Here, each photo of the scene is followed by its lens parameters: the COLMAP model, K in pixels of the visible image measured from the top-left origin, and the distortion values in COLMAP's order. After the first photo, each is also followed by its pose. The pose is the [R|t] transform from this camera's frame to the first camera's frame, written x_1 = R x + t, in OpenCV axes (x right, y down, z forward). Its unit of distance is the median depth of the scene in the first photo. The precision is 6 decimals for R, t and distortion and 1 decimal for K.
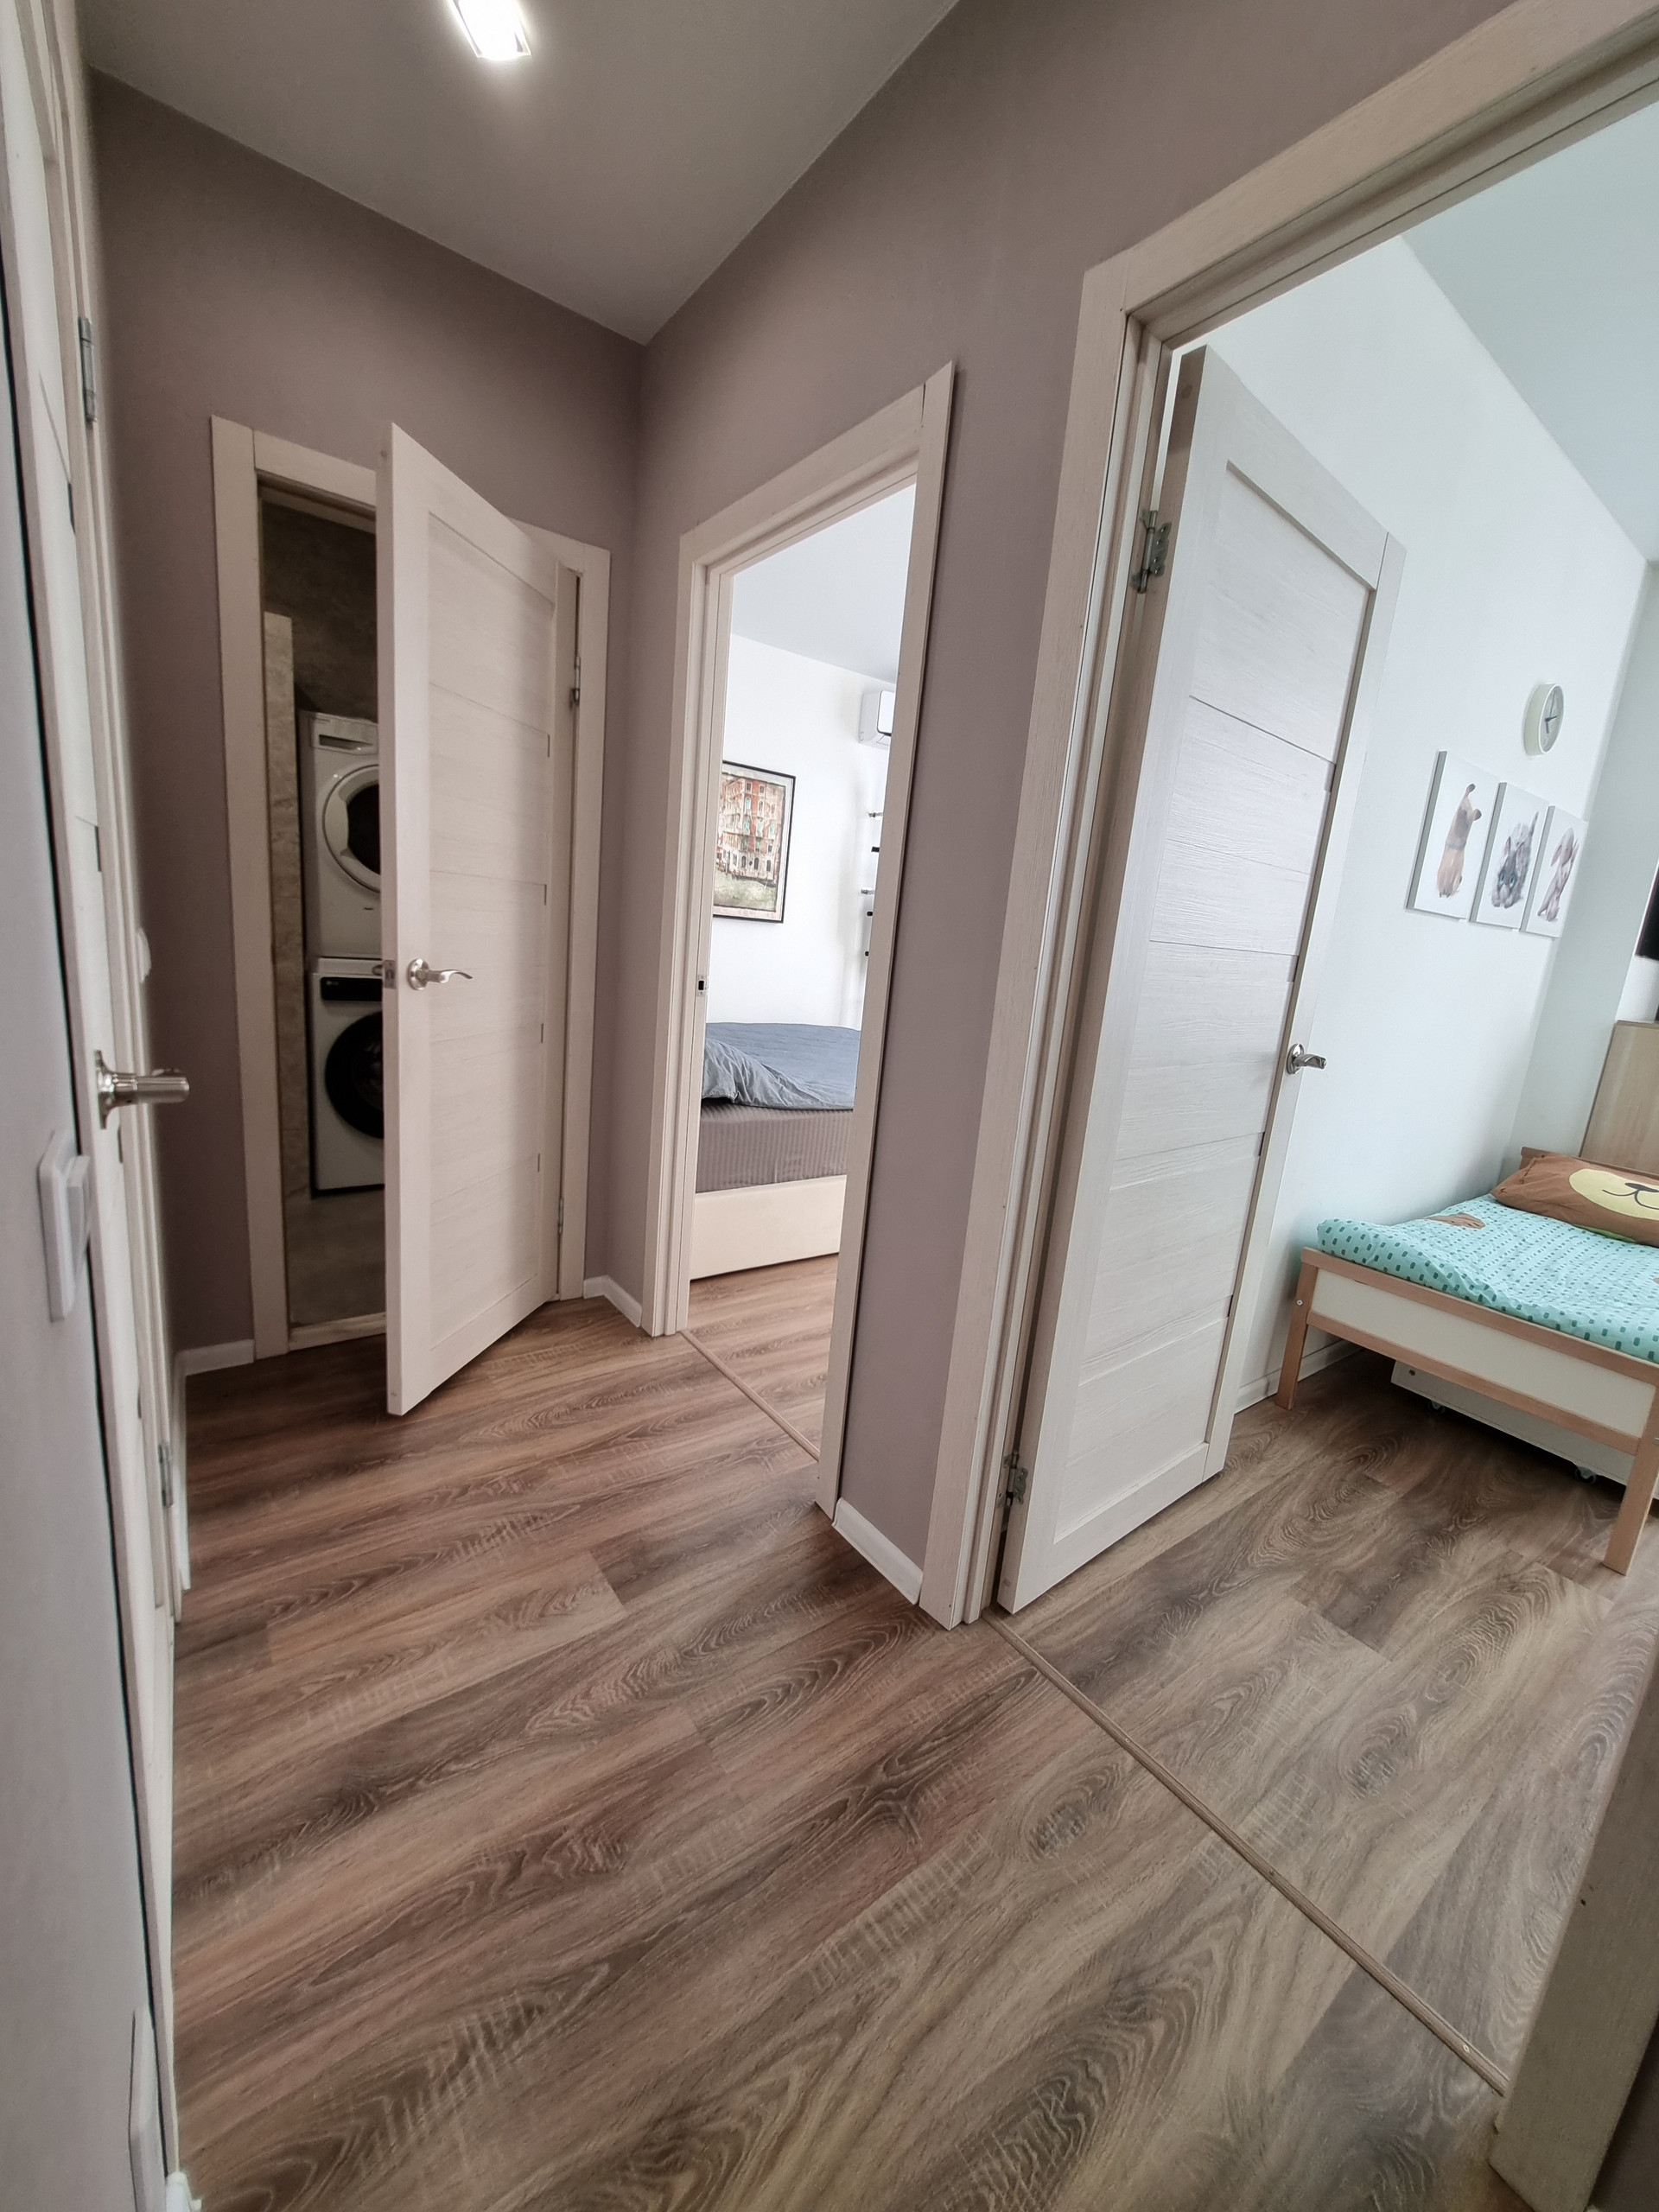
lens RADIAL K [[865.0, 0, 820.0], [0, 865.0, 1116.1], [0, 0, 1]] dist [0.002447, -0.001607]
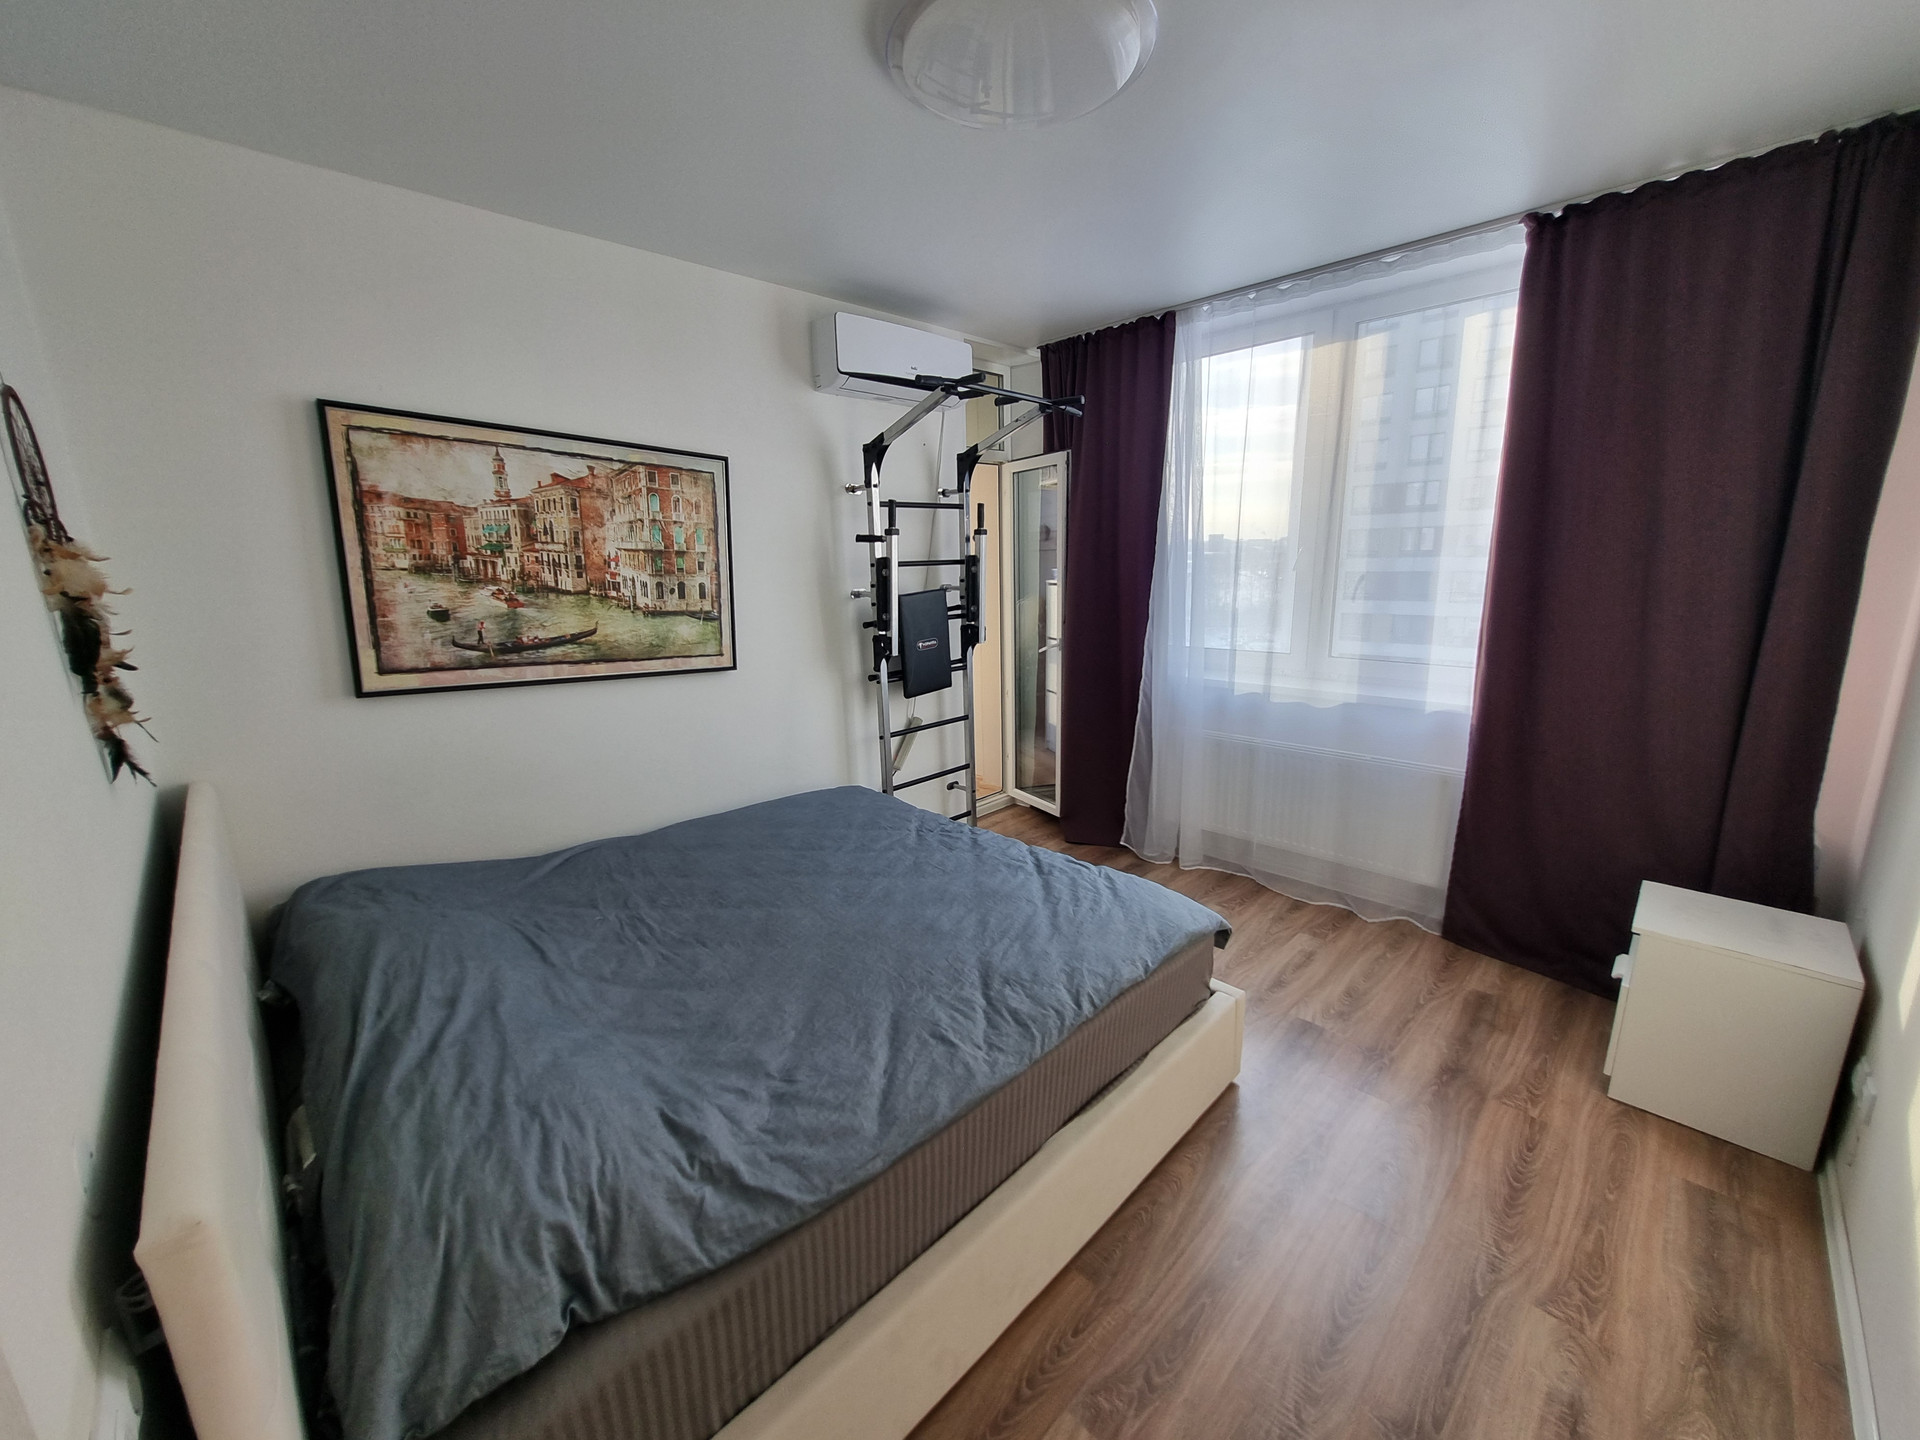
lens RADIAL K [[750.9, 0, 949.6], [0, 750.9, 731.0], [0, 0, 1]] dist [0.002447, -0.001607]
pose [[0.981676, -0.114550, 0.152283, 0.028414], [0.117016, 0.993103, -0.007302, -0.157909], [-0.150396, 0.024988, 0.988310, 0.405900]]
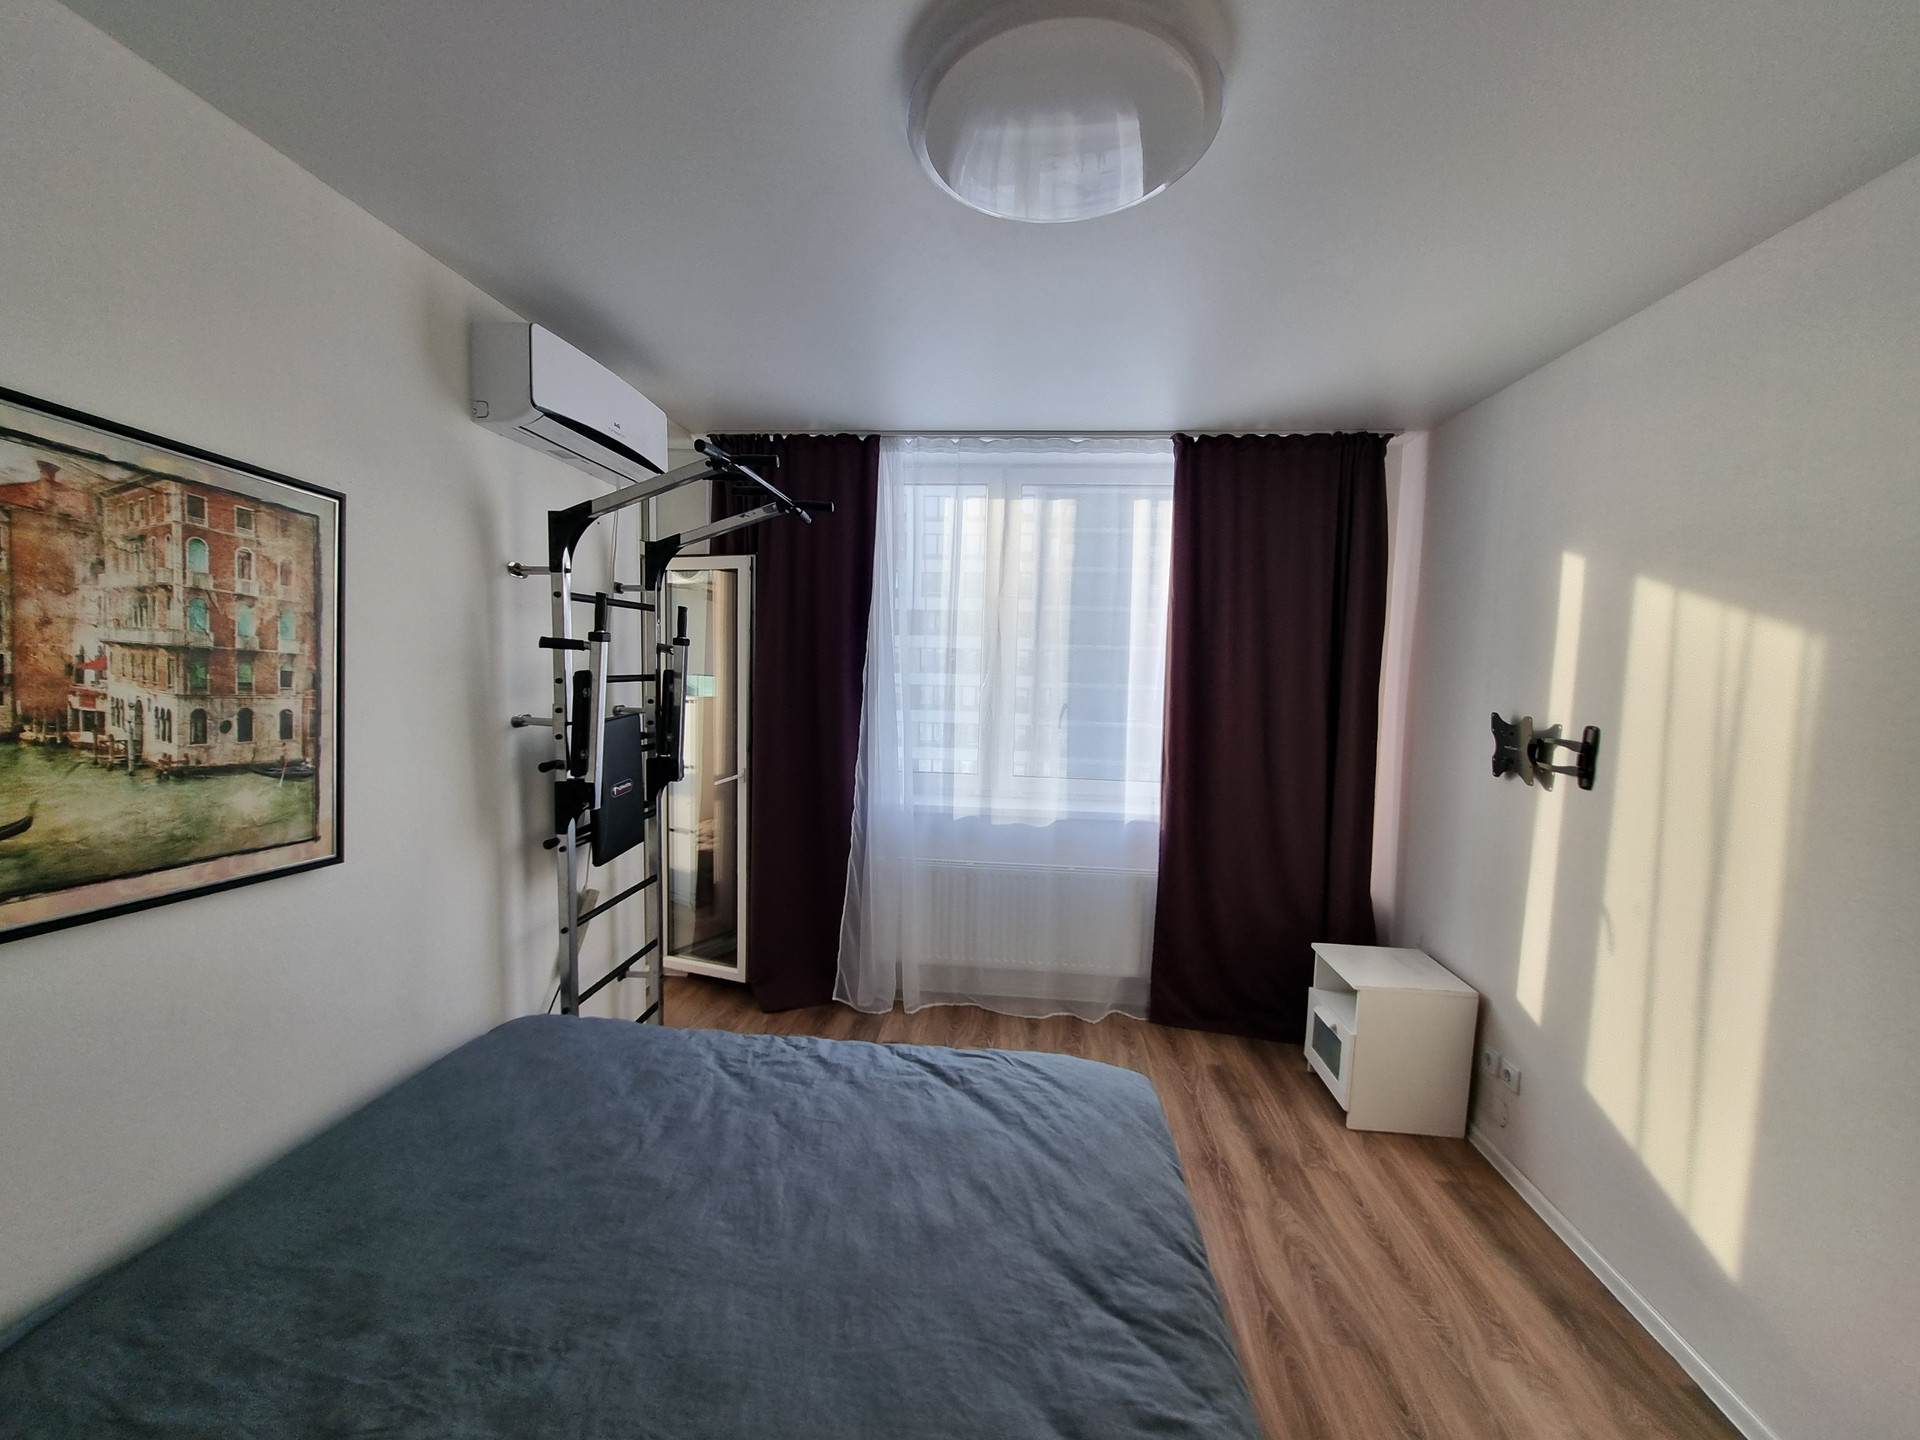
lens RADIAL K [[750.9, 0, 962.4], [0, 750.9, 728.8], [0, 0, 1]] dist [0.002447, -0.001607]
pose [[0.642190, -0.103128, 0.759577, -0.118629], [0.196578, 0.979928, -0.033153, -0.226419], [-0.740911, 0.170607, 0.649572, 0.599972]]
